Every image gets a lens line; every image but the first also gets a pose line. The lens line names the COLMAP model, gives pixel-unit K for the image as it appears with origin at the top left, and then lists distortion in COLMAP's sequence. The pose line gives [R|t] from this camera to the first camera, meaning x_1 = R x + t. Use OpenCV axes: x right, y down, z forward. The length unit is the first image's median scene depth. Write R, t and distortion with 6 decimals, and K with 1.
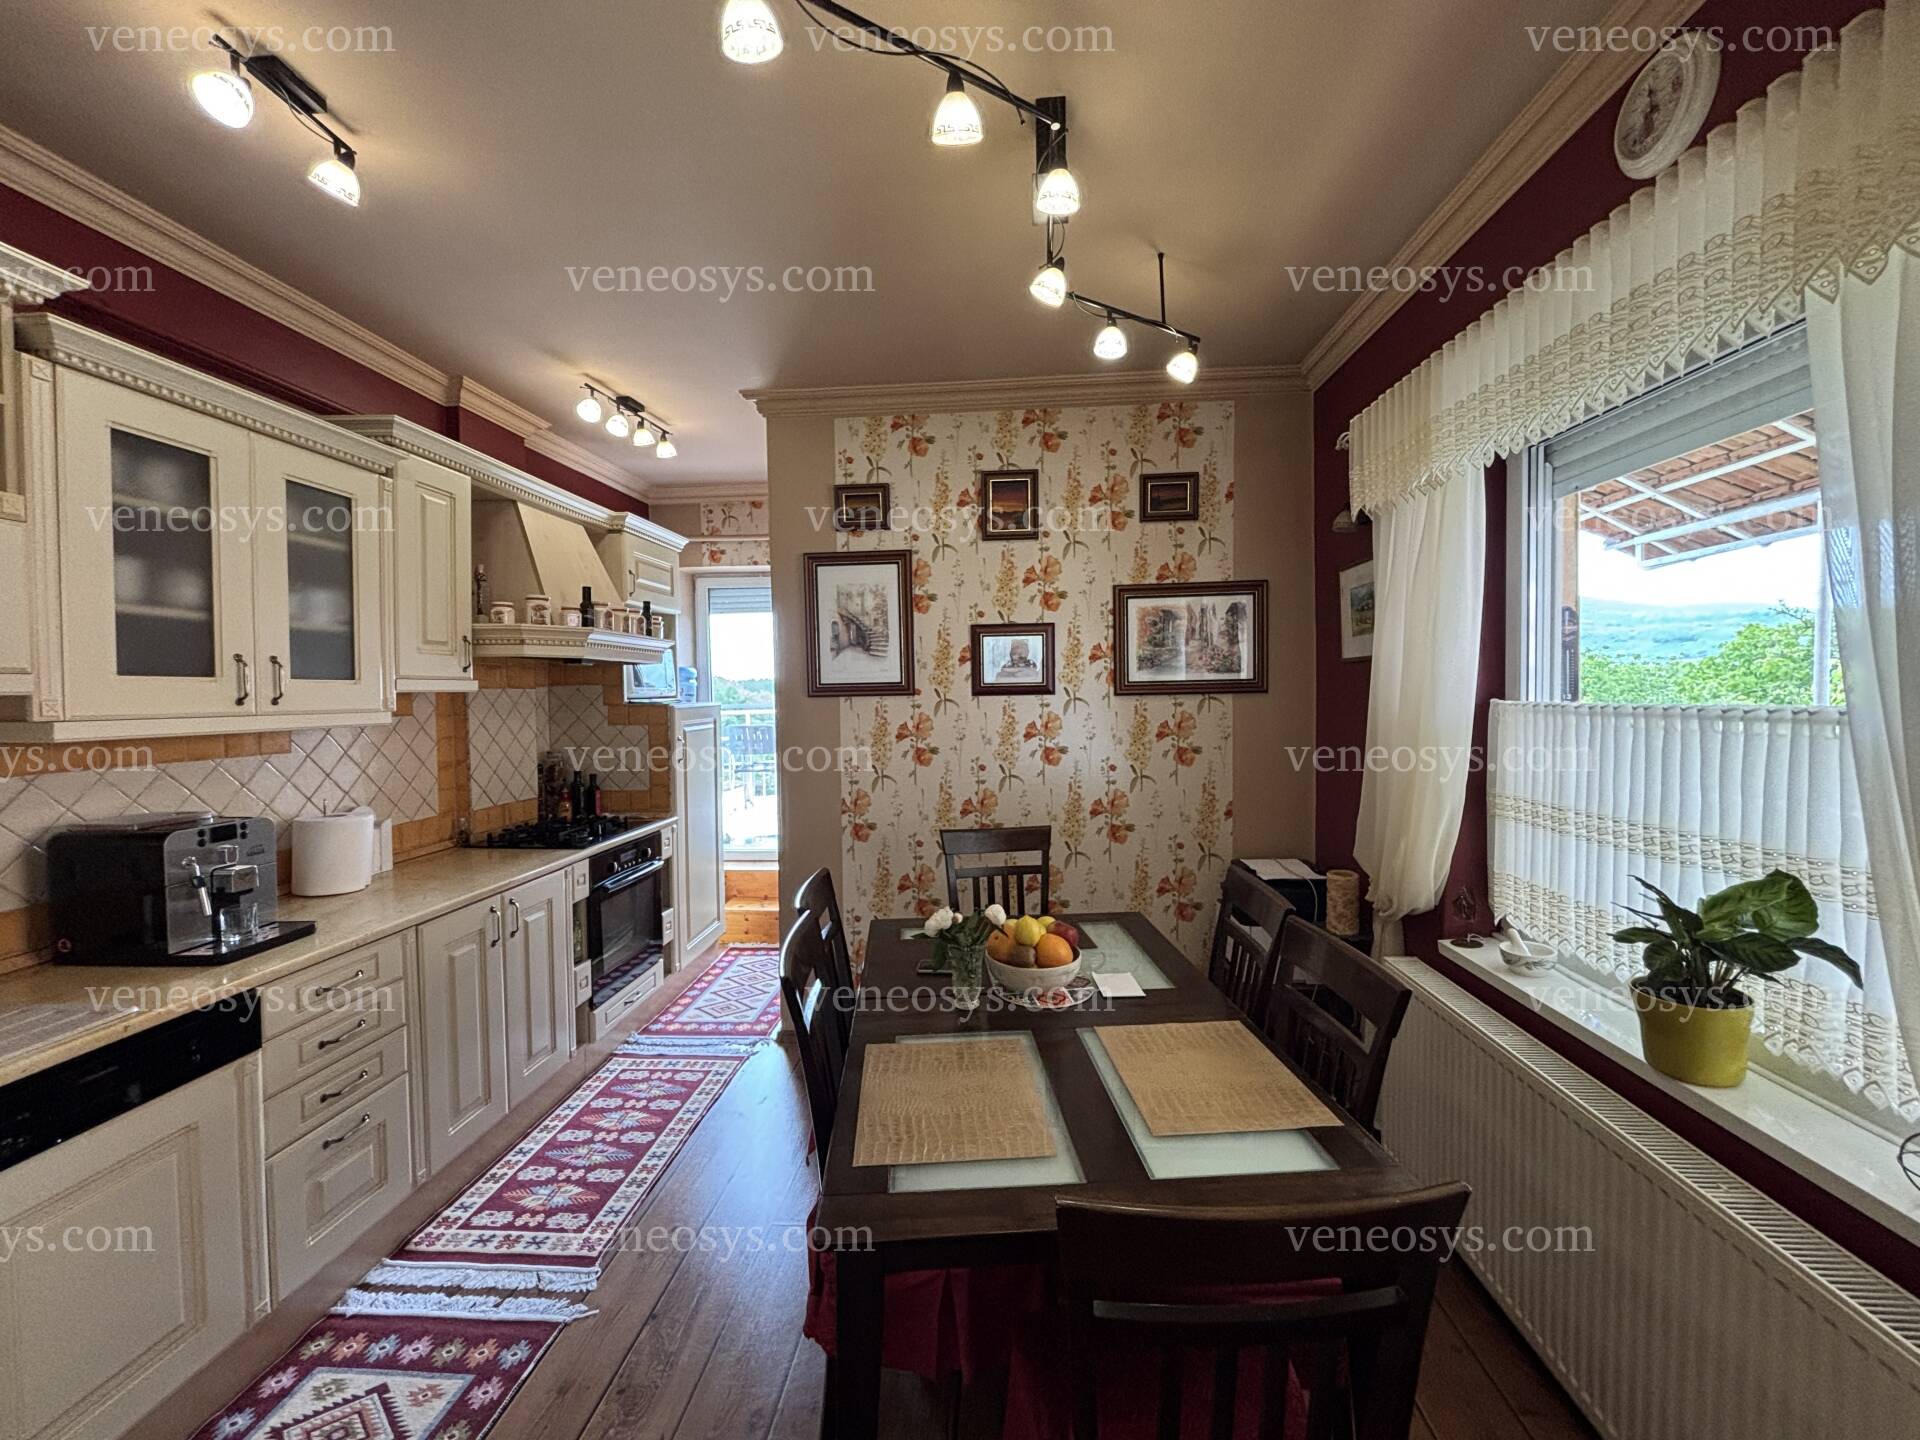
lens RADIAL K [[777.9, 0, 956.7], [0, 777.9, 715.0], [0, 0, 1]] dist [0.001467, -0.000294]
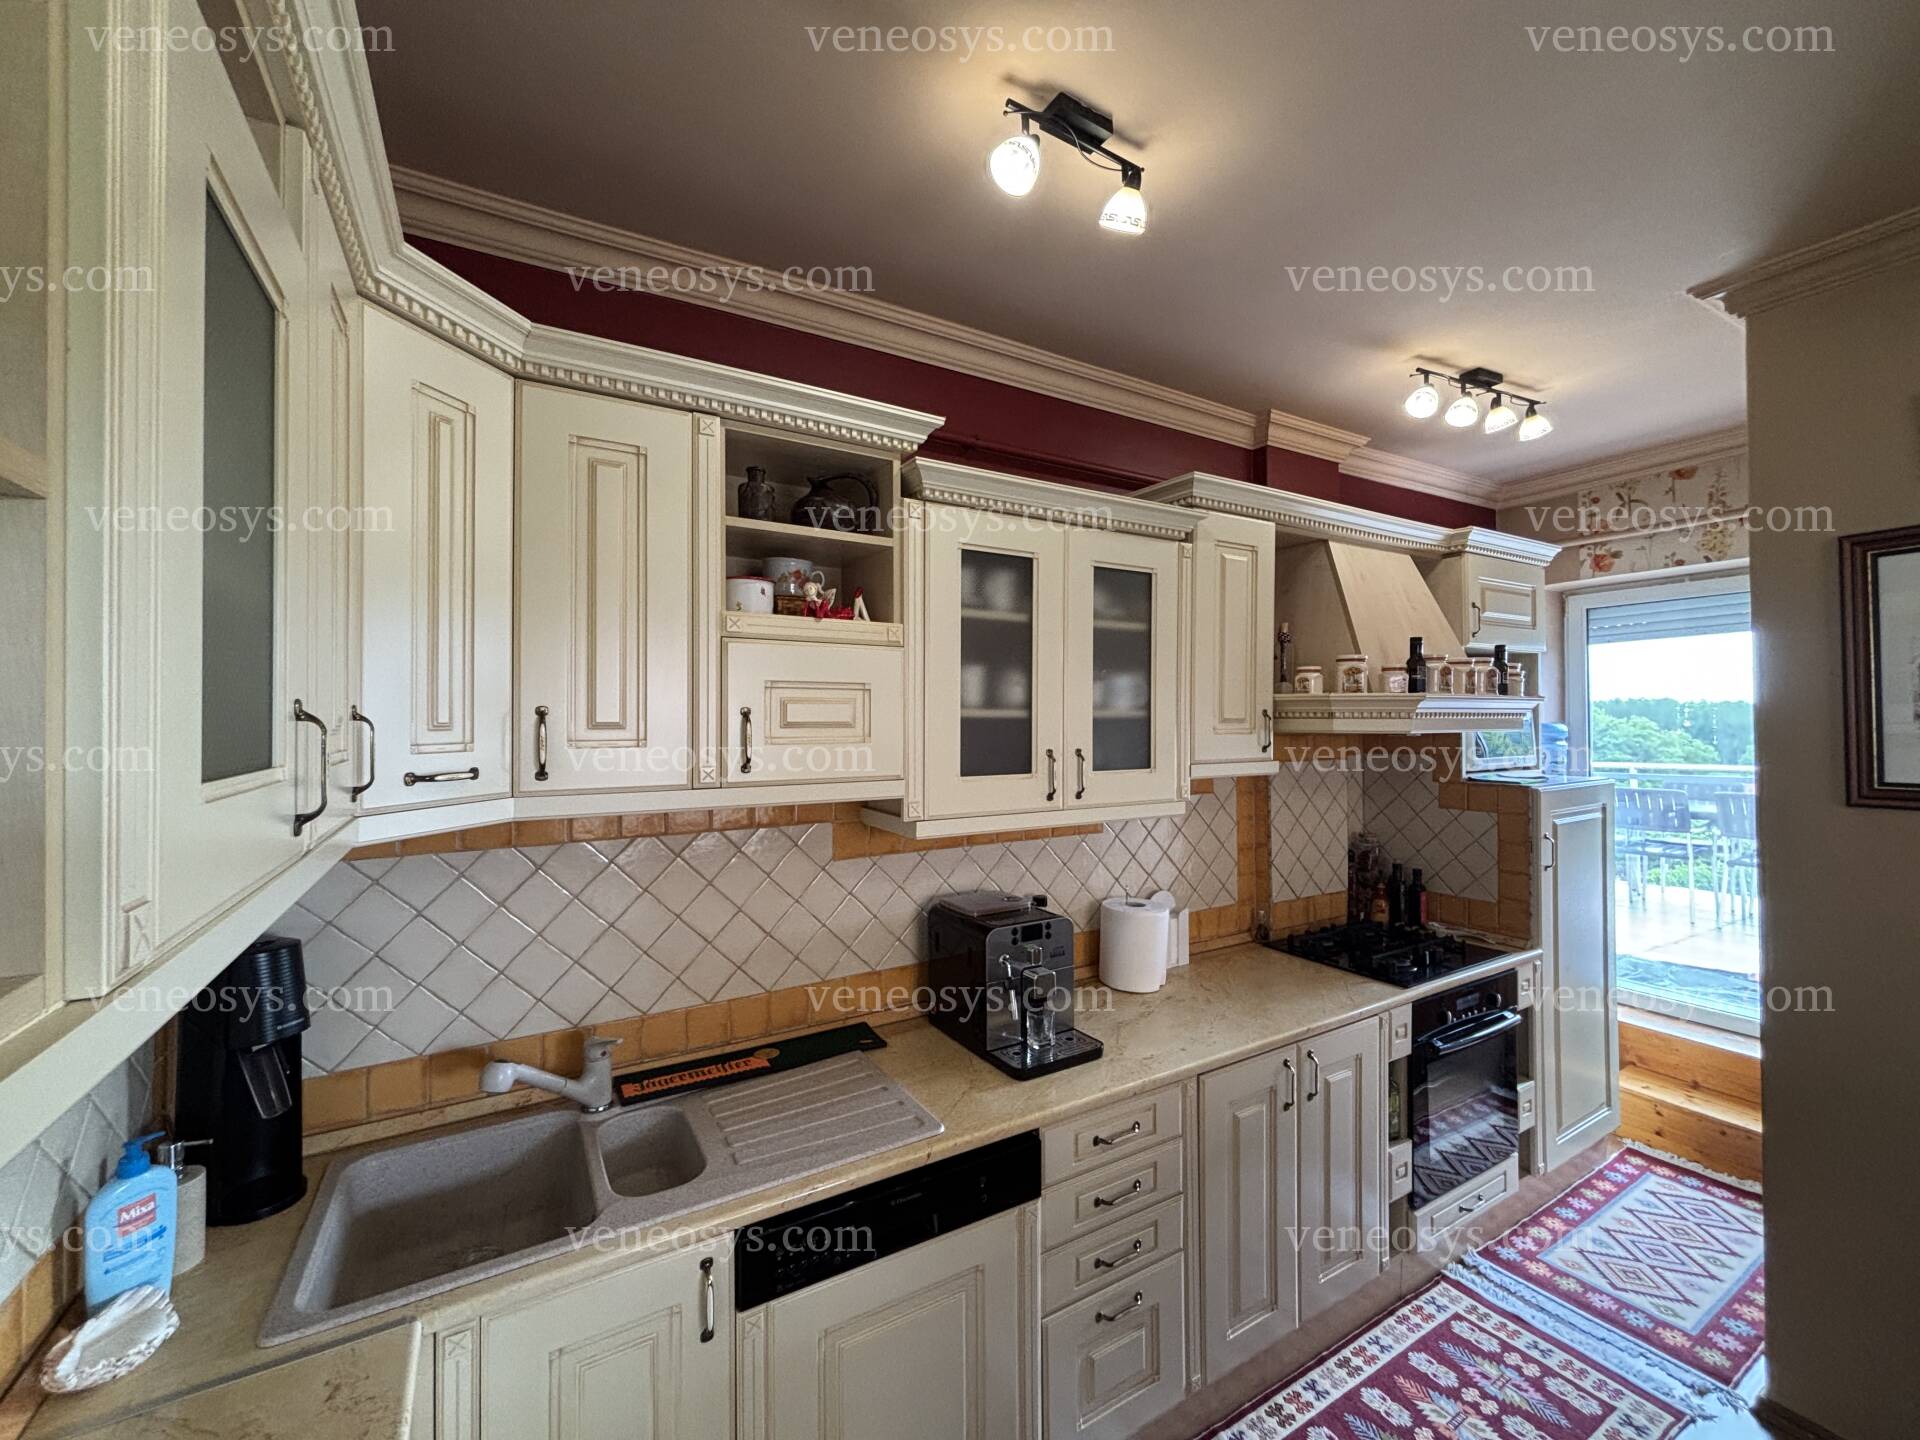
lens RADIAL K [[777.9, 0, 960.0], [0, 777.9, 715.5], [0, 0, 1]] dist [0.001467, -0.000294]
pose [[0.573462, 0.001924, -0.819230, -0.109039], [-0.026100, 0.999533, -0.015922, -0.064009], [0.818817, 0.030513, 0.573244, 0.207728]]
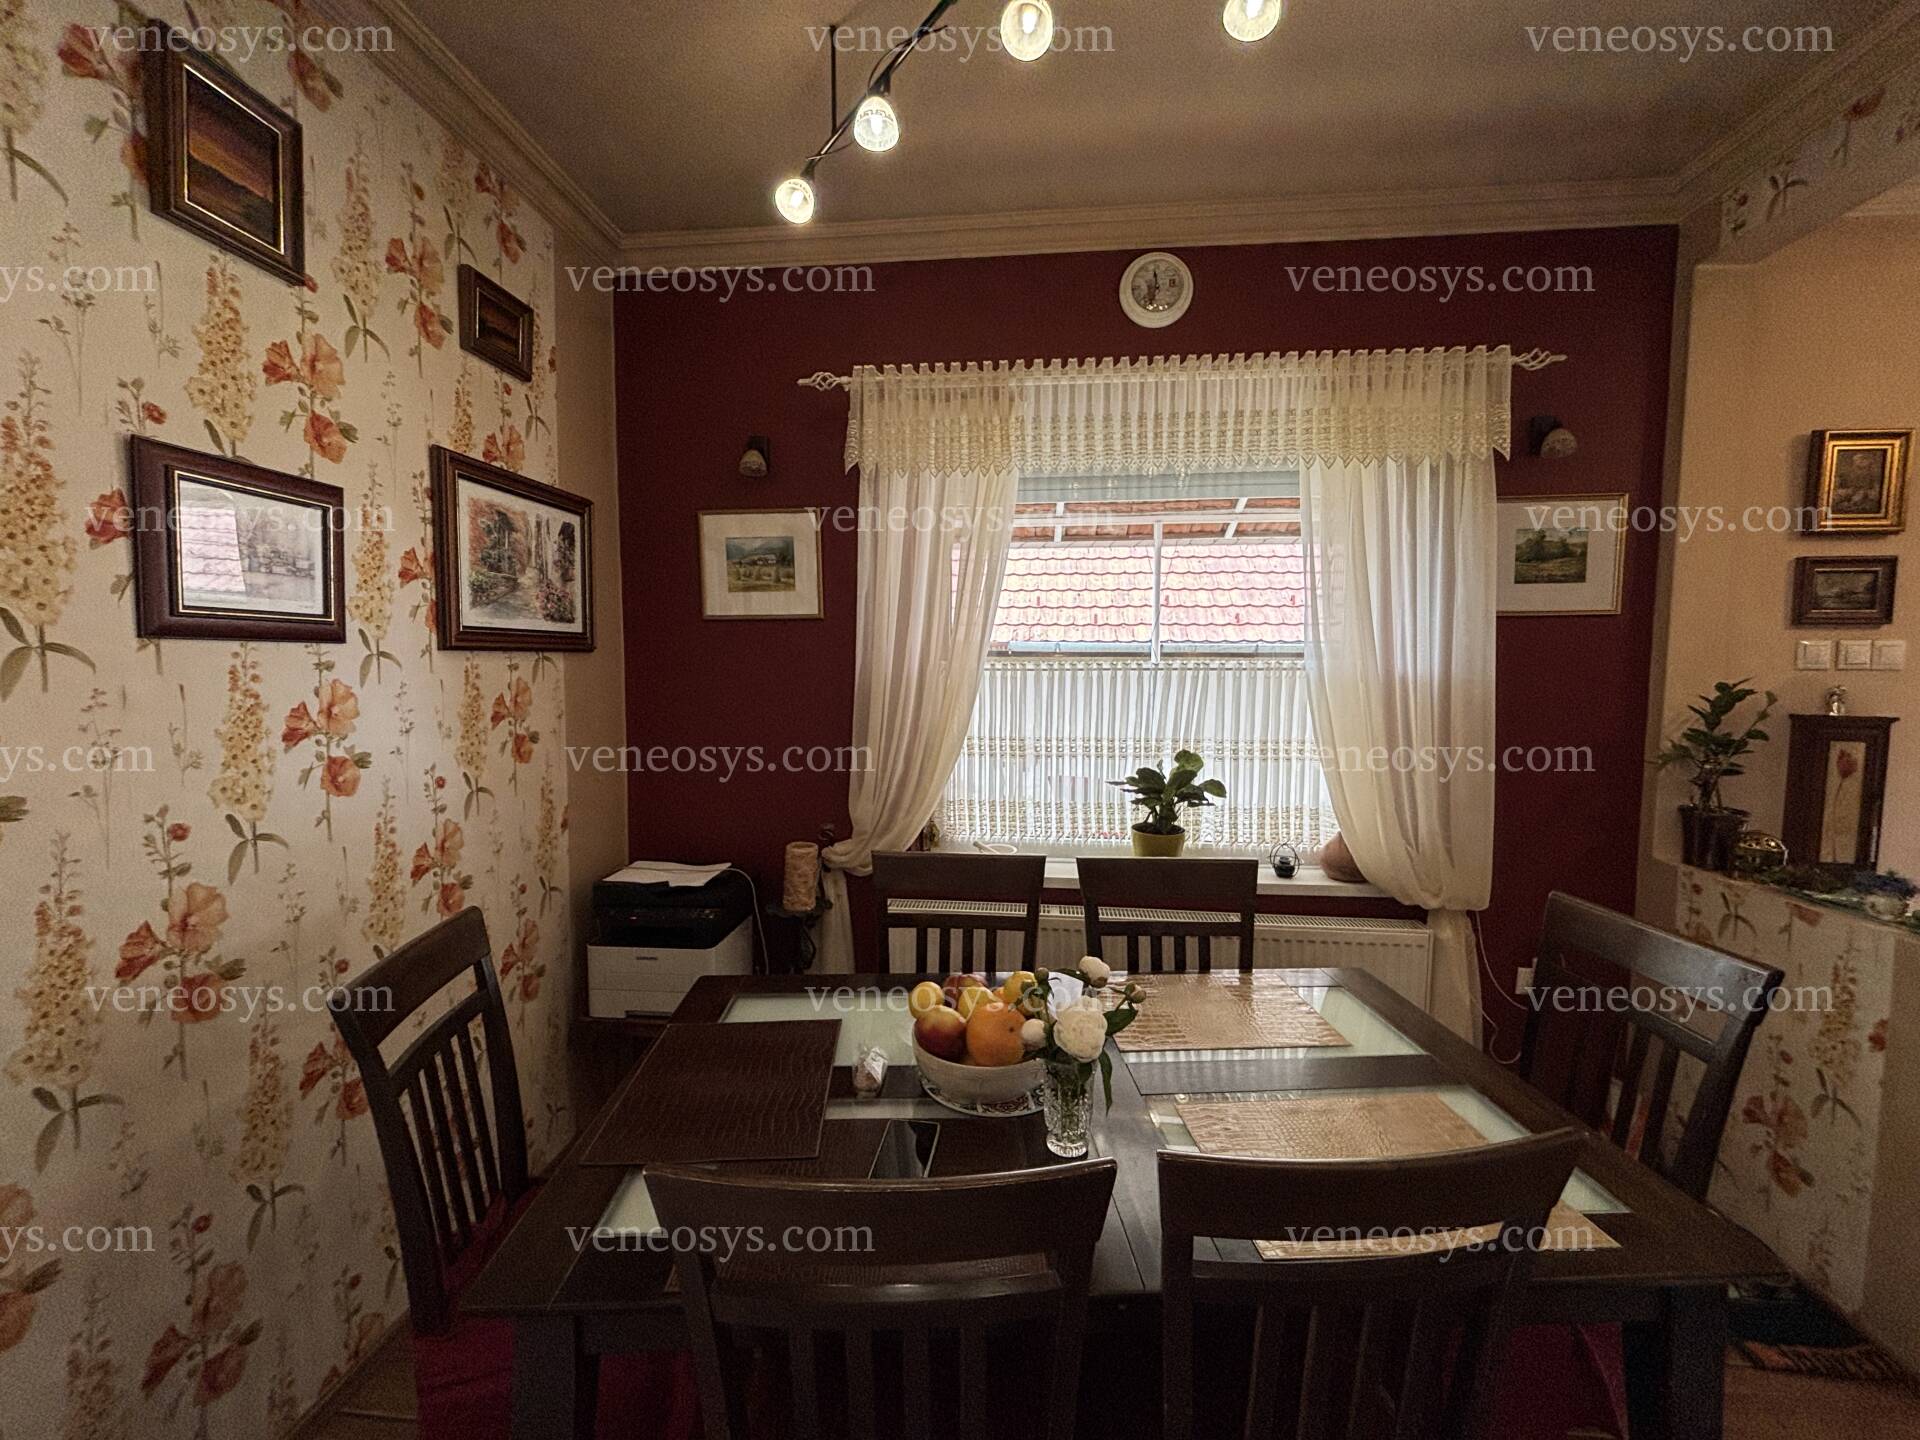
lens RADIAL K [[777.9, 0, 954.1], [0, 777.9, 713.3], [0, 0, 1]] dist [0.001467, -0.000294]
pose [[0.014274, -0.049103, 0.998692, -0.346622], [0.031087, 0.998332, 0.048641, 0.004102], [-0.999415, 0.030352, 0.015777, 0.642934]]
